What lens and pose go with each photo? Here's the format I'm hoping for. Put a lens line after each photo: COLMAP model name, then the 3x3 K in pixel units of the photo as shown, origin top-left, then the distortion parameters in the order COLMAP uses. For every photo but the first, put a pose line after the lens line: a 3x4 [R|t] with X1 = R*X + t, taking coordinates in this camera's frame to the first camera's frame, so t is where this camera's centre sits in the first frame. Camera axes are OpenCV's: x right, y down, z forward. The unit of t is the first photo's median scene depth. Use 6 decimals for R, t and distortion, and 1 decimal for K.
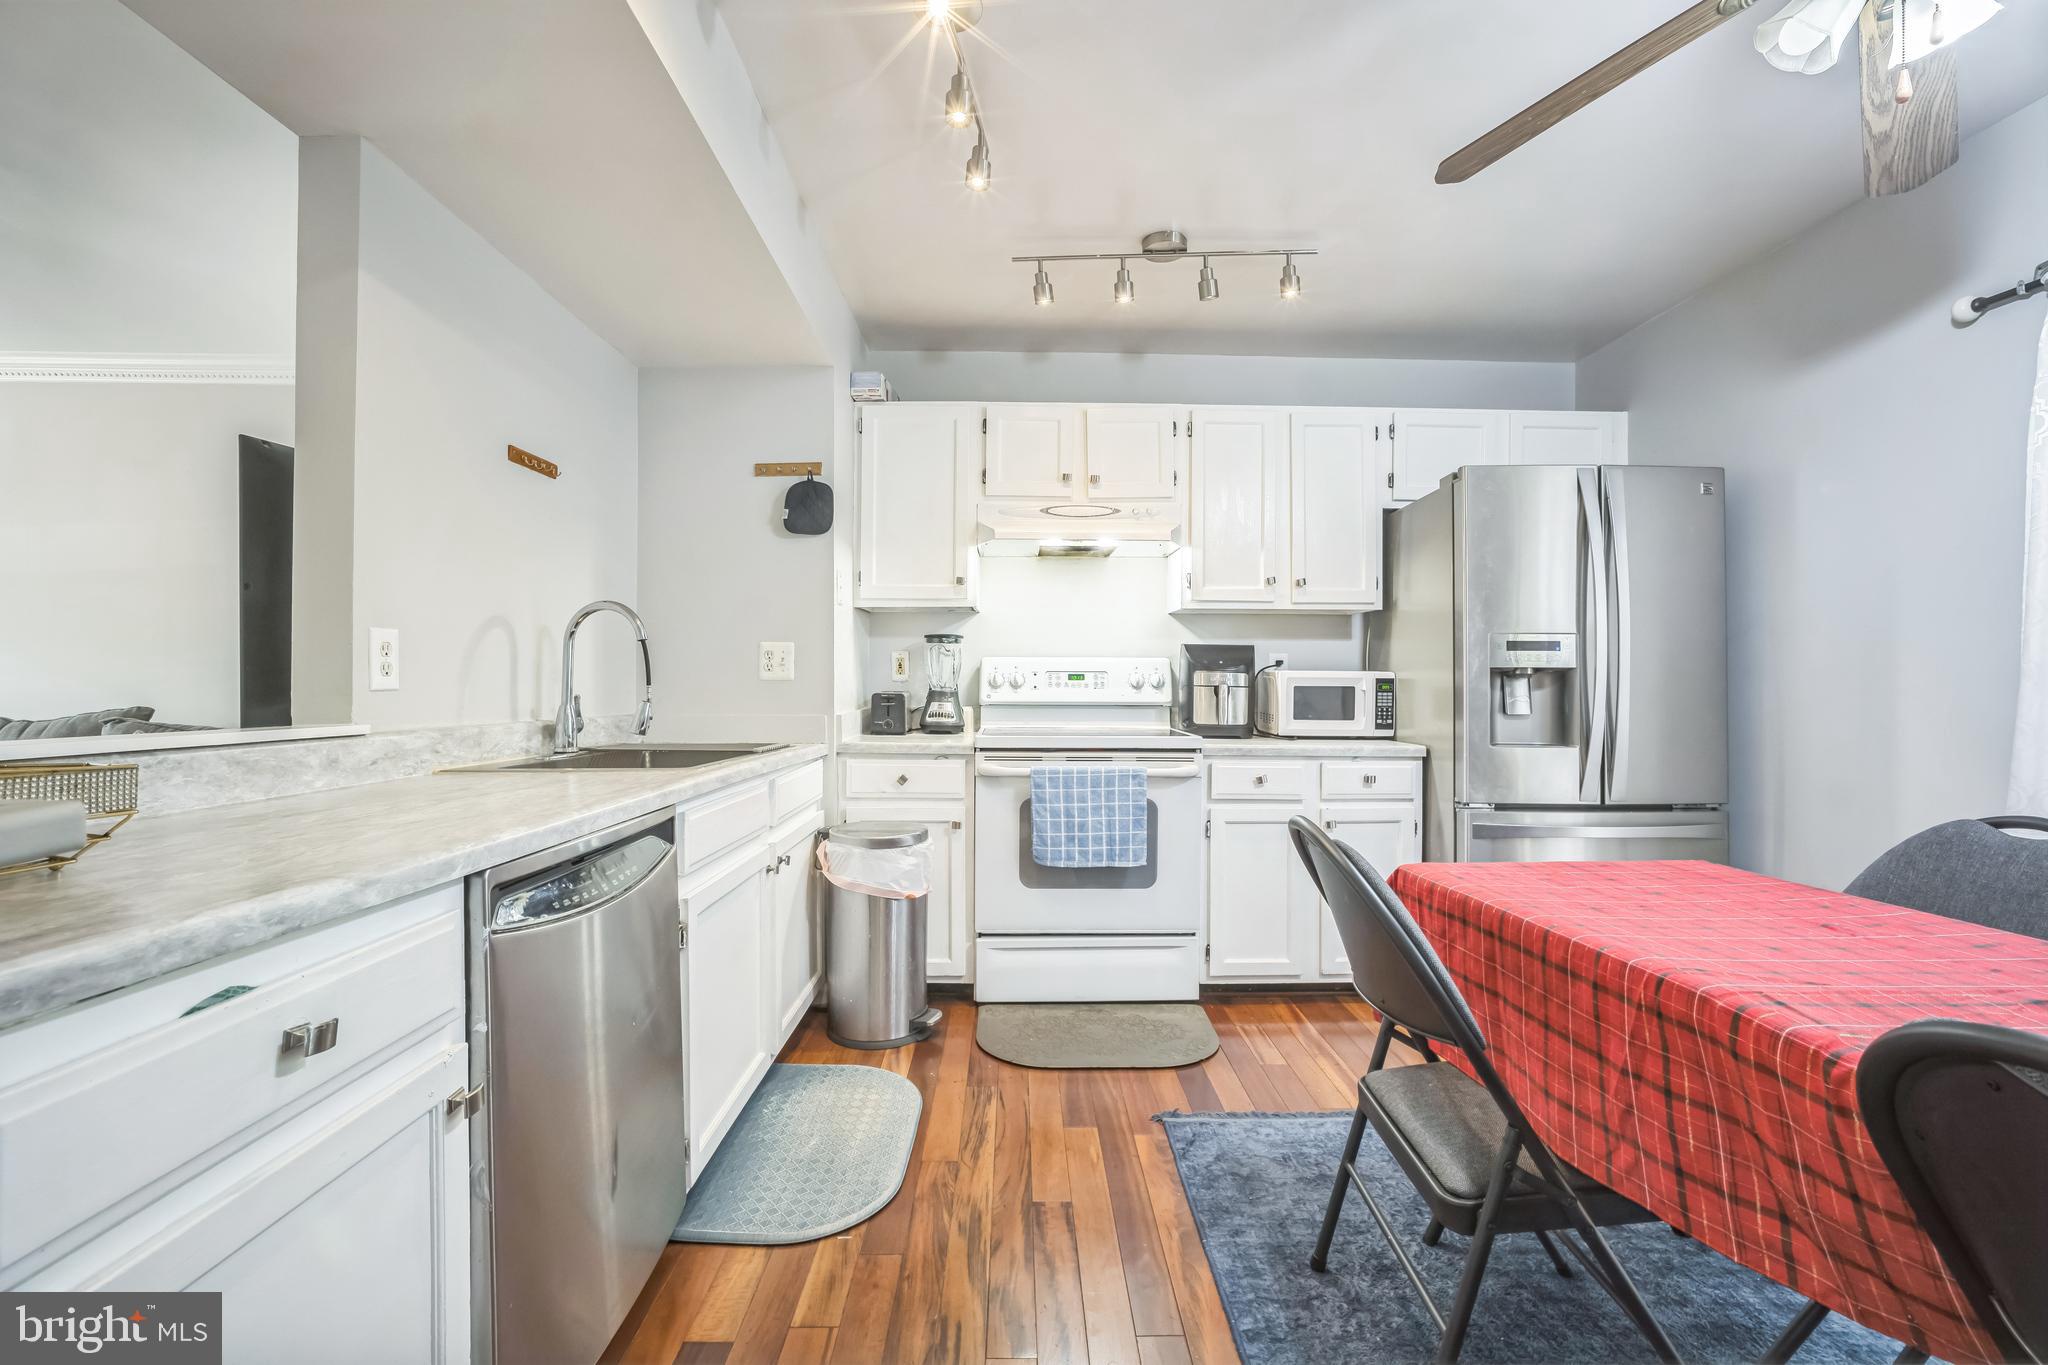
lens RADIAL K [[864.5, 0, 1026.7], [0, 864.5, 674.8], [0, 0, 1]] dist [-0.039894, 0.014911]
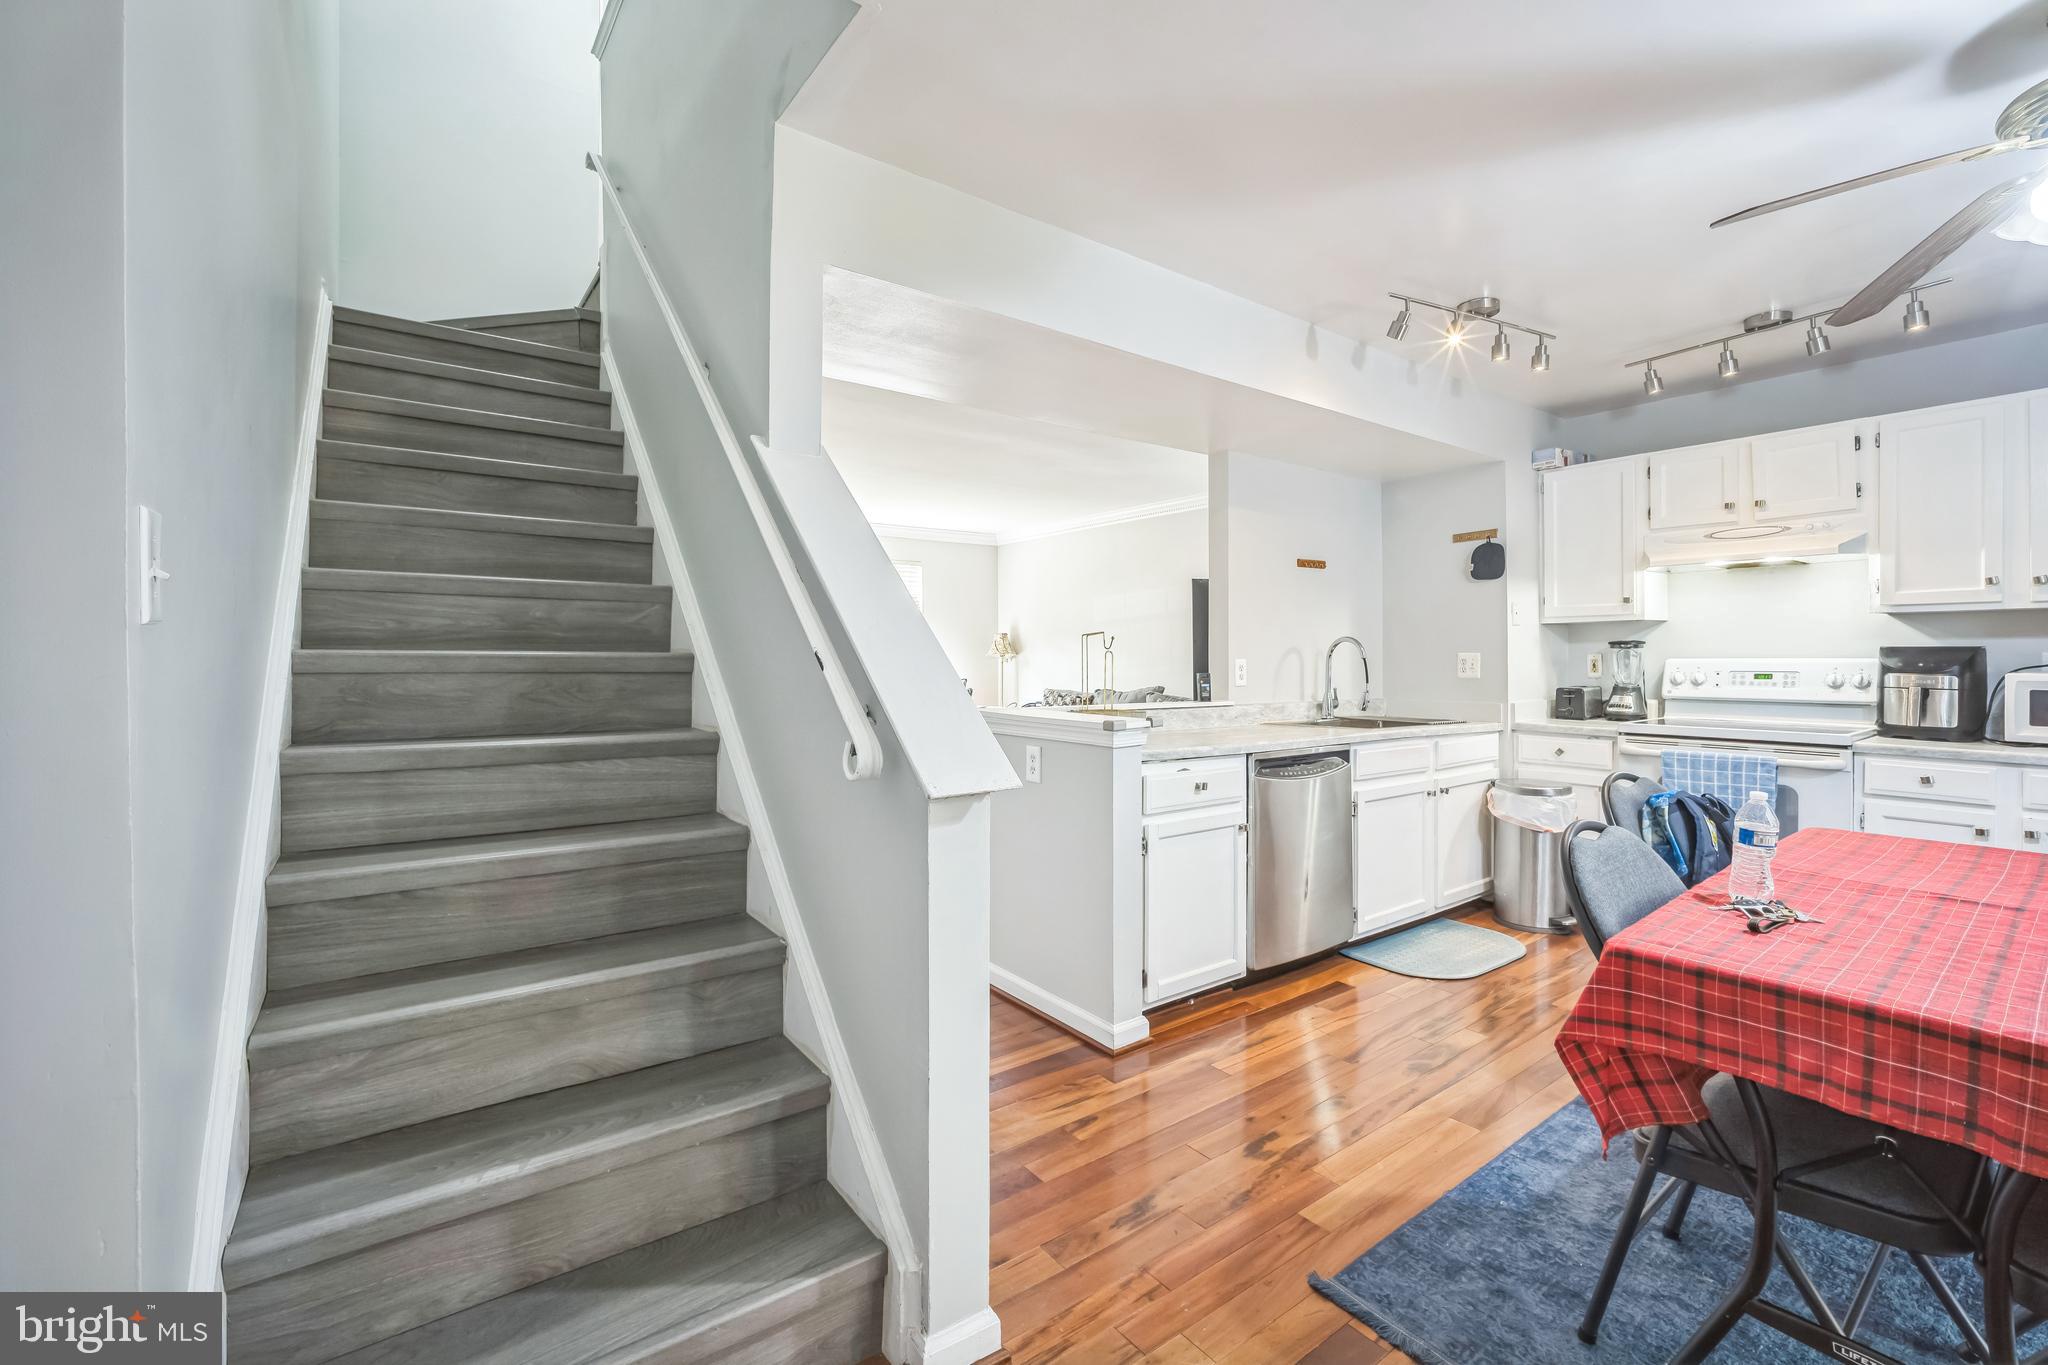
lens RADIAL K [[864.5, 0, 1026.7], [0, 864.5, 674.8], [0, 0, 1]] dist [-0.039894, 0.014911]
pose [[0.578199, 0.010419, -0.815829, 0.473823], [0.011440, 0.999717, 0.020876, -0.039580], [0.815815, -0.021403, 0.577916, -0.477494]]
